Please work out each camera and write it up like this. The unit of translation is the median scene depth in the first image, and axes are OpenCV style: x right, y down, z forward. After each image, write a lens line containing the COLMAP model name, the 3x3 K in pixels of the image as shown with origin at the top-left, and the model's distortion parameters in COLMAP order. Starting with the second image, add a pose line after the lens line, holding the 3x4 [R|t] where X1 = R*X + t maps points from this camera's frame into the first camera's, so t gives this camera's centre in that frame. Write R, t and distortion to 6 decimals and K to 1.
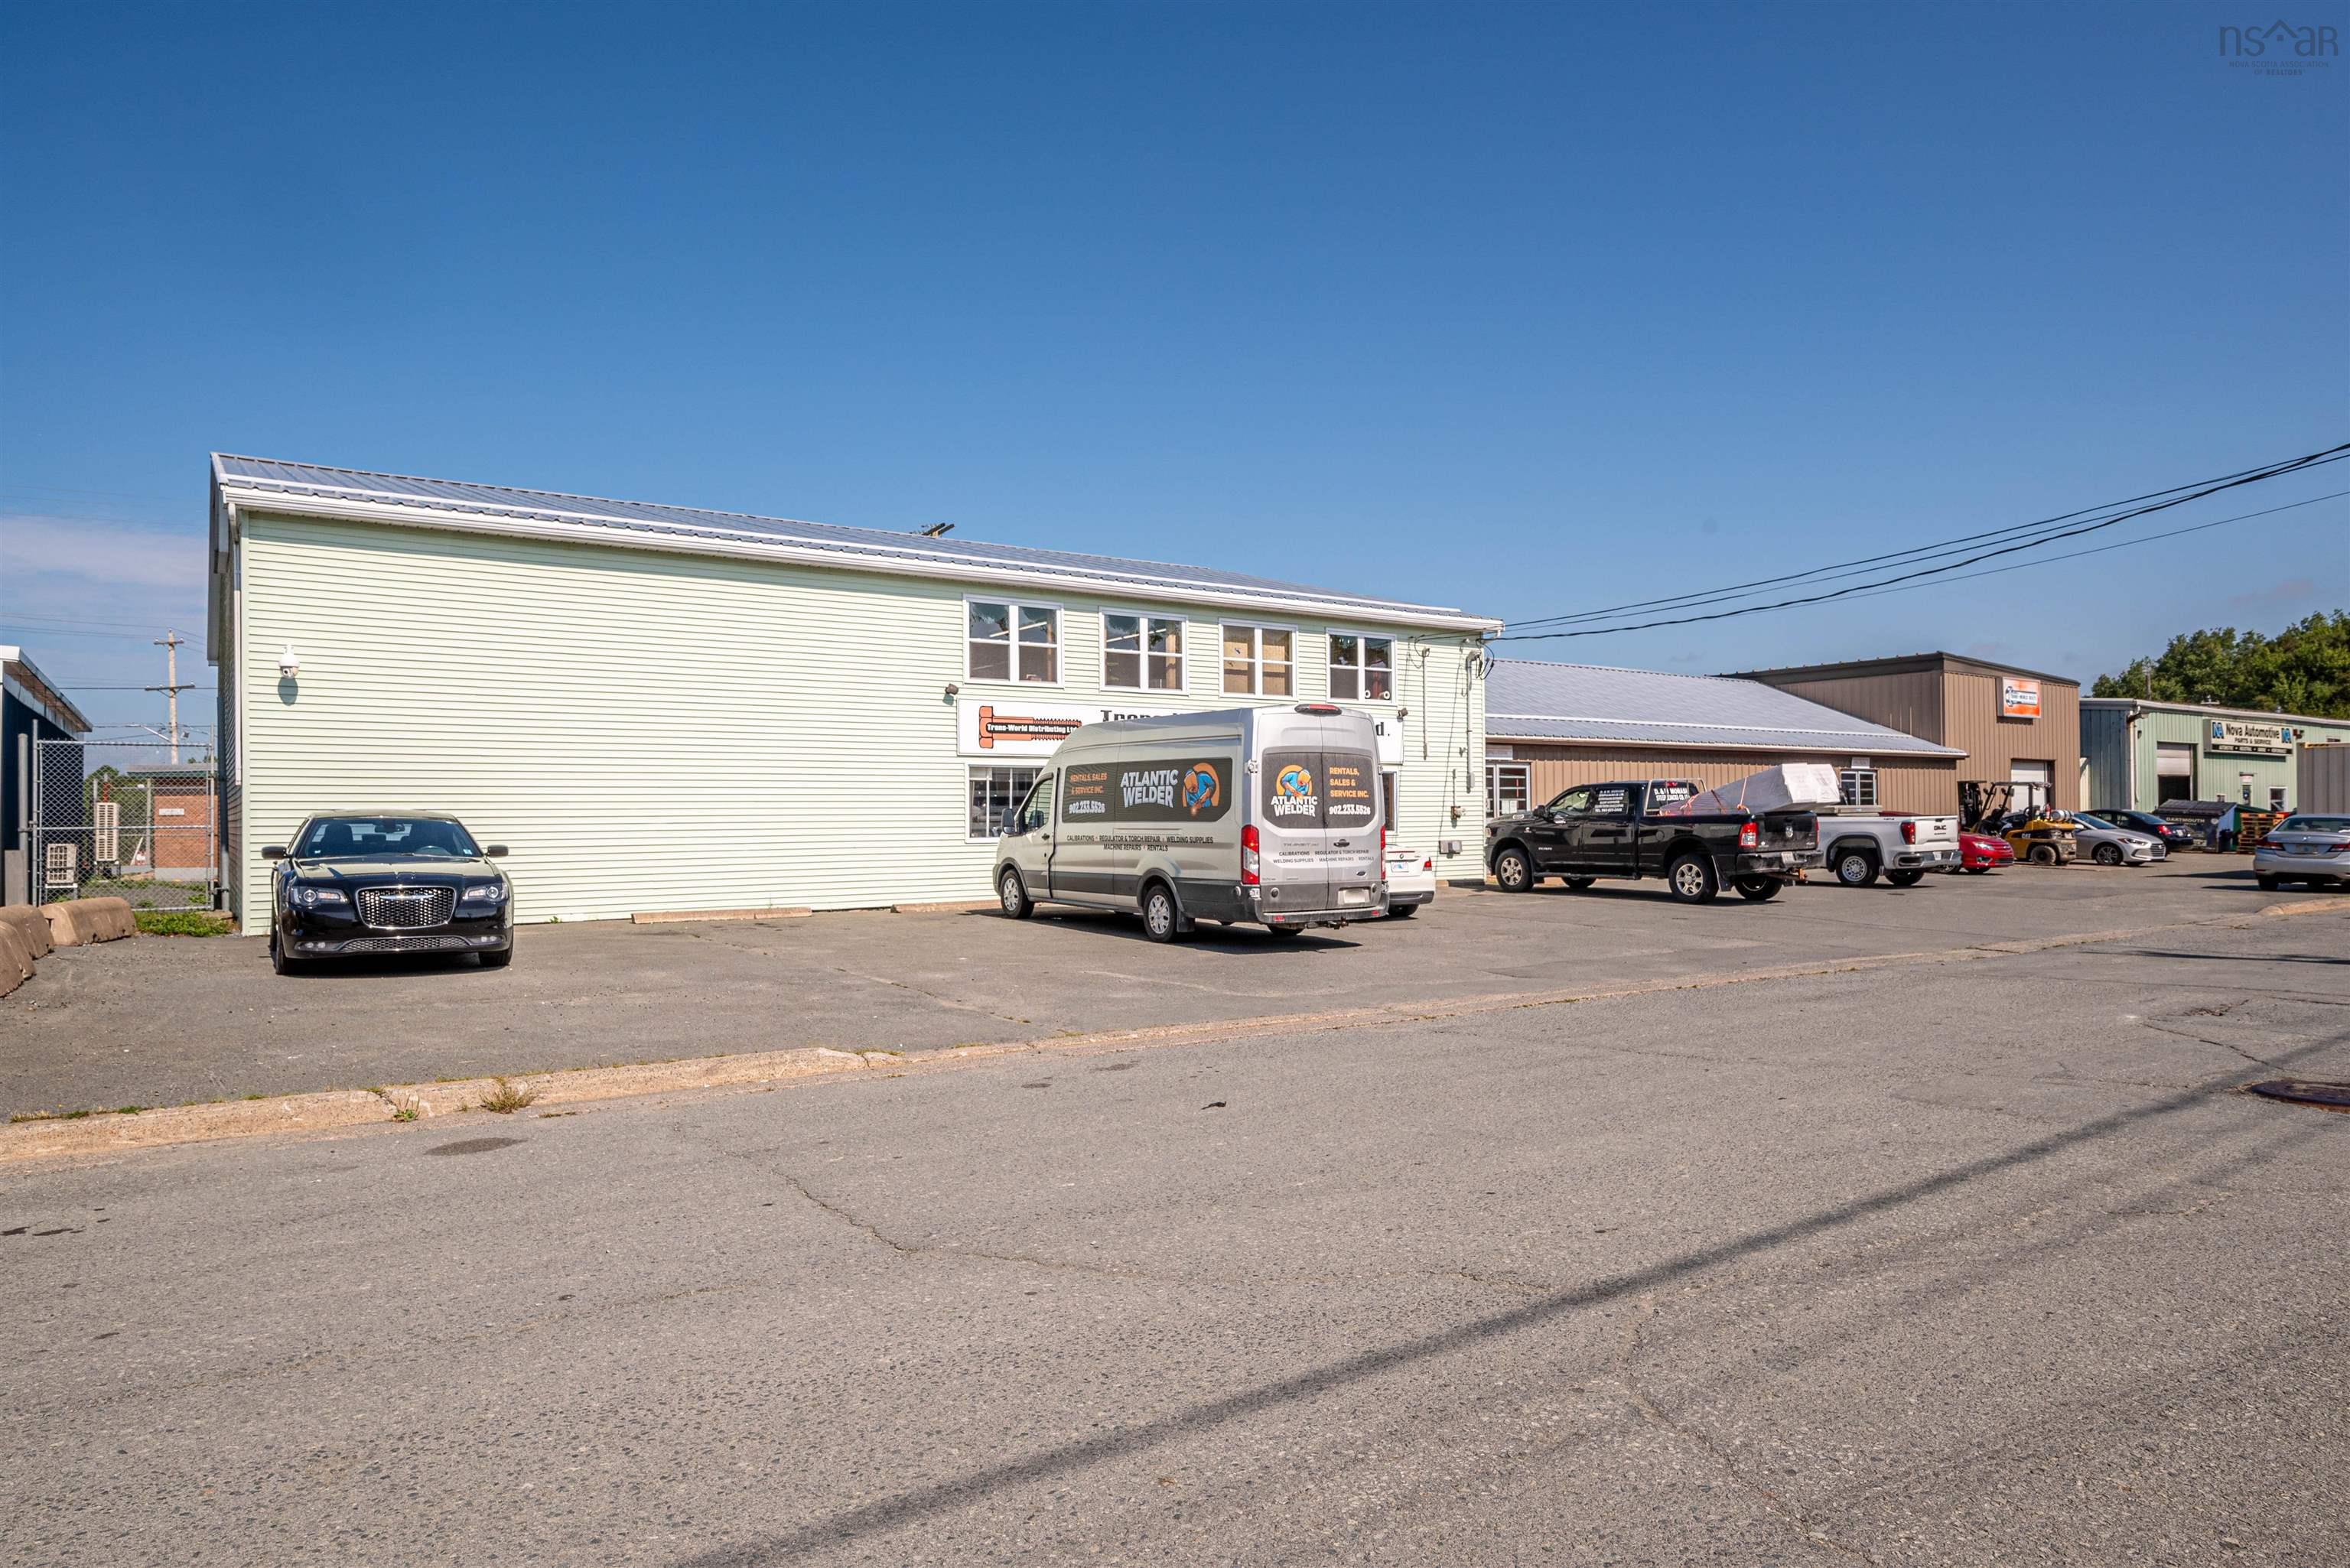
lens RADIAL K [[1425.0, 0, 1175.0], [0, 1425.0, 784.0], [0, 0, 1]] dist [0.001296, 0.000179]
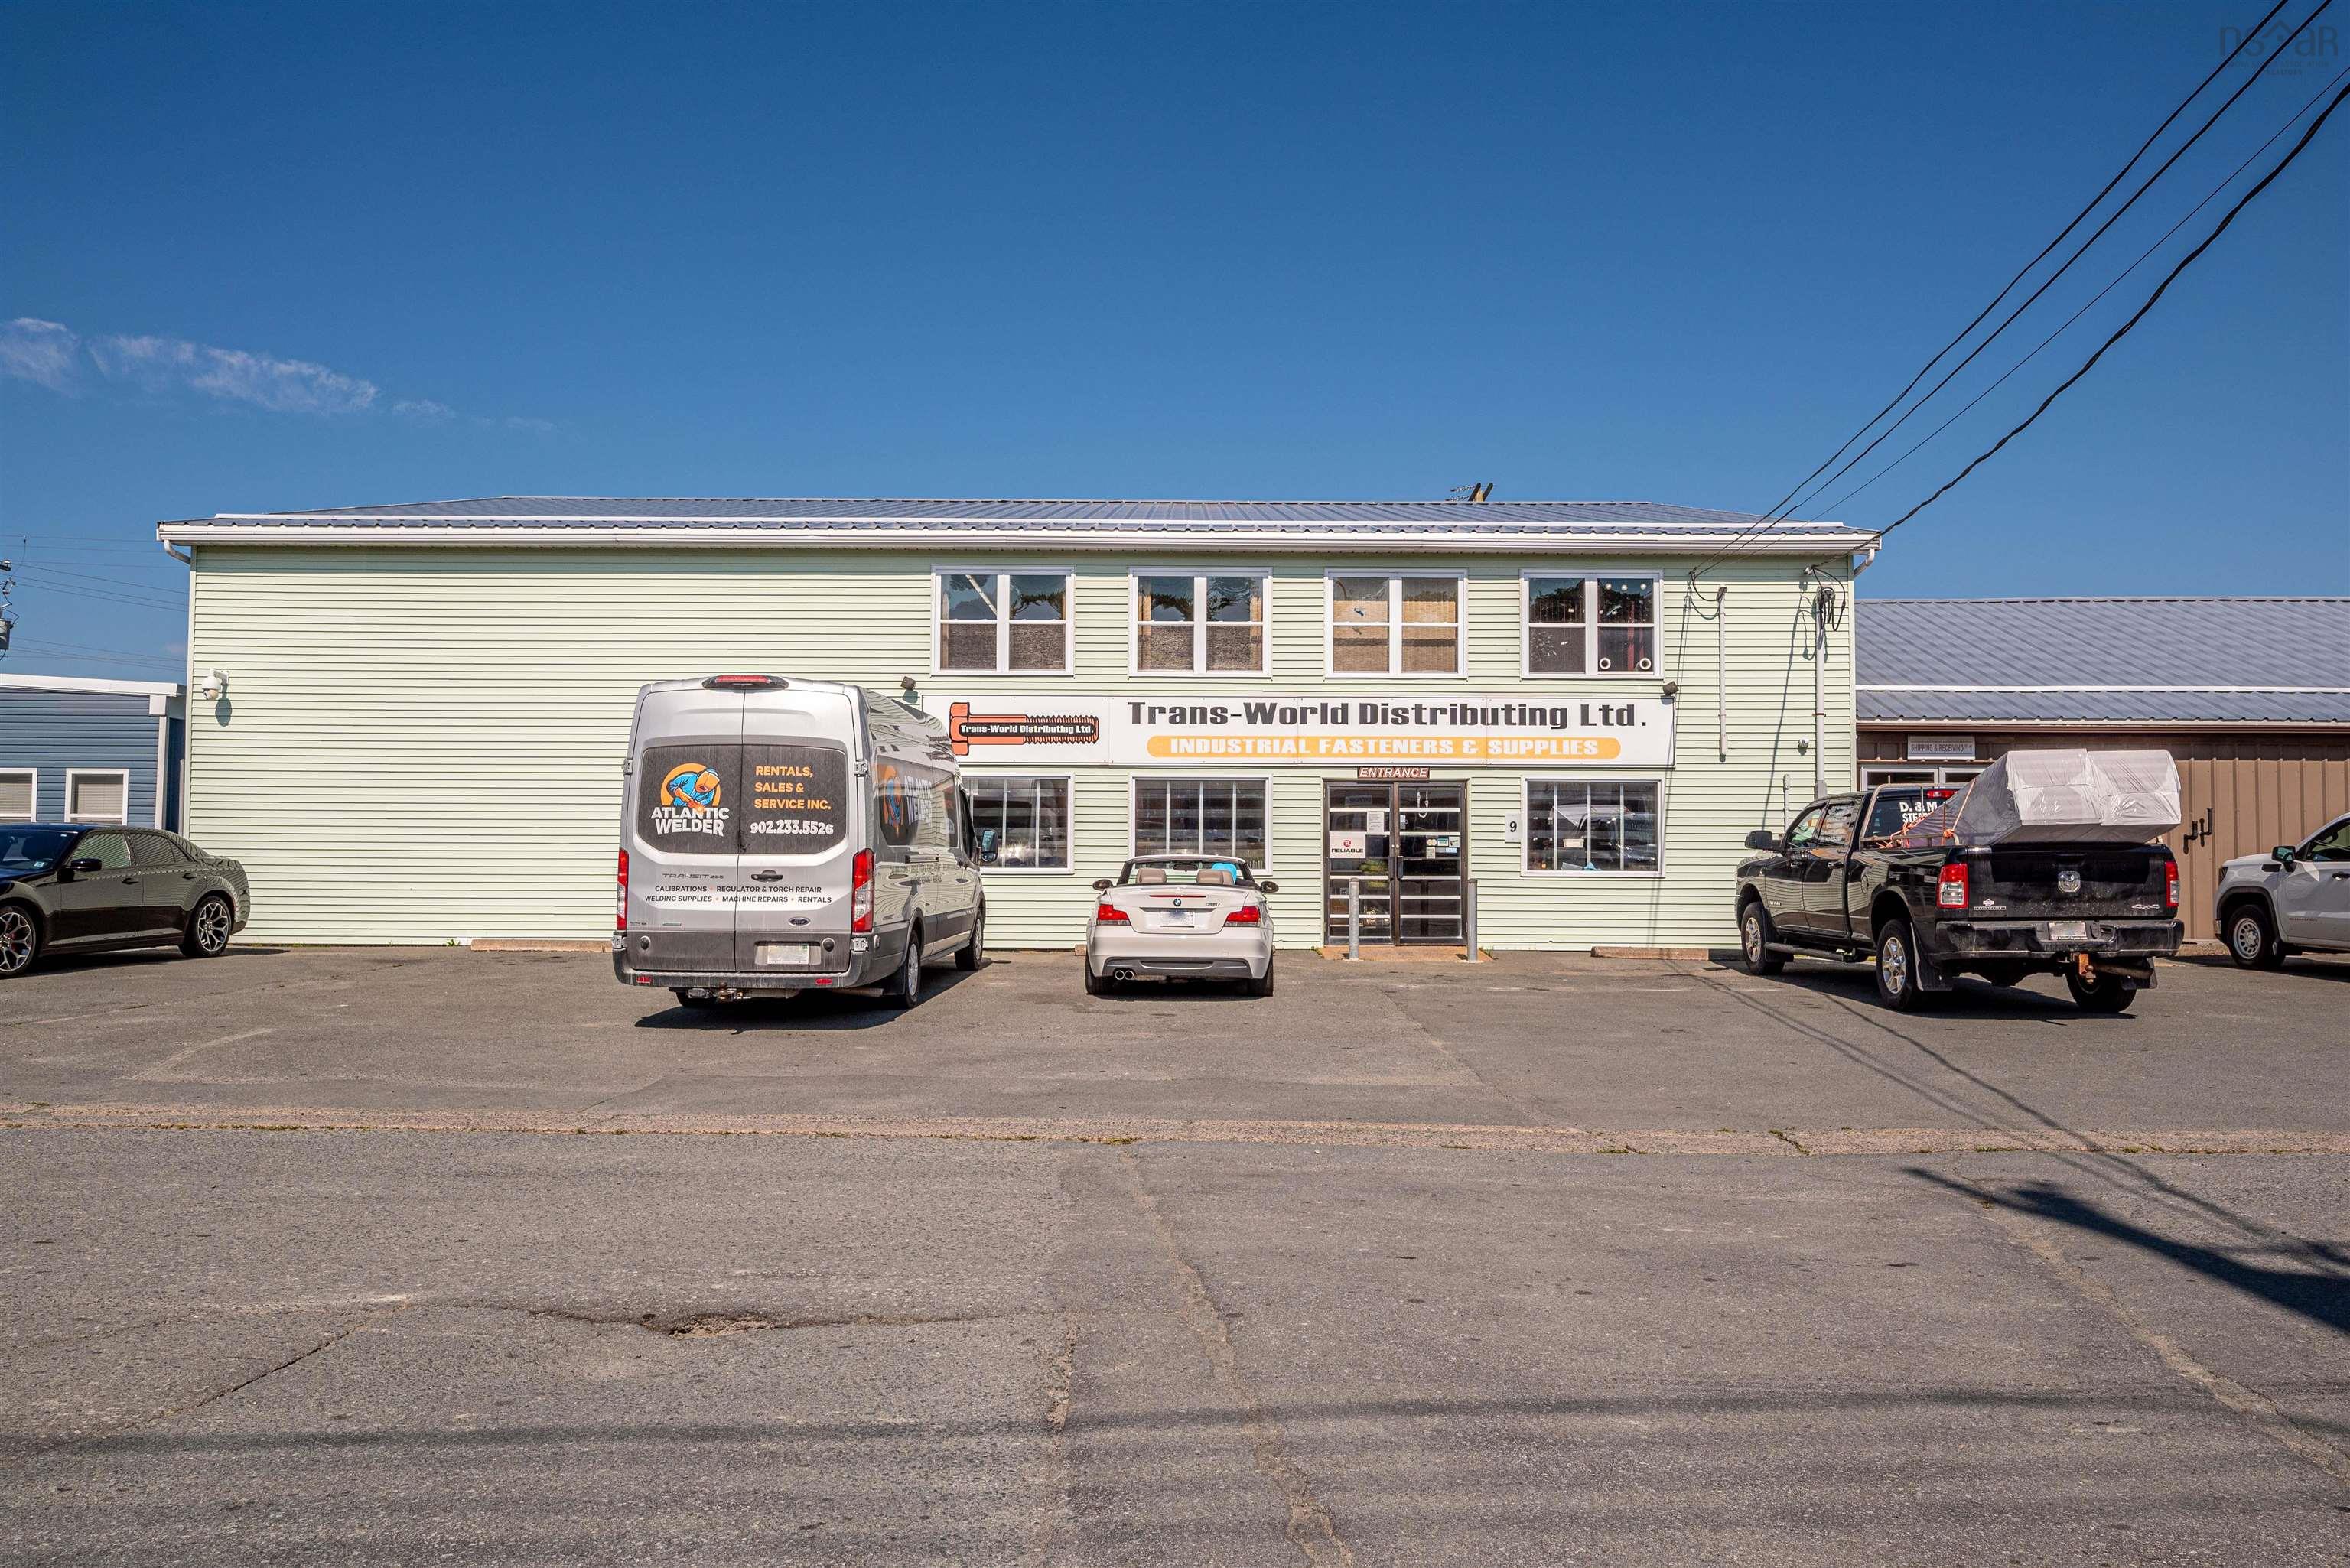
lens RADIAL K [[1642.1, 0, 1175.0], [0, 1642.1, 784.0], [0, 0, 1]] dist [0.001449, -0.000173]
pose [[0.819115, -0.011376, -0.573516, 0.493200], [0.001092, 0.999832, -0.018273, 0.008052], [0.573628, 0.014342, 0.818990, 0.311853]]
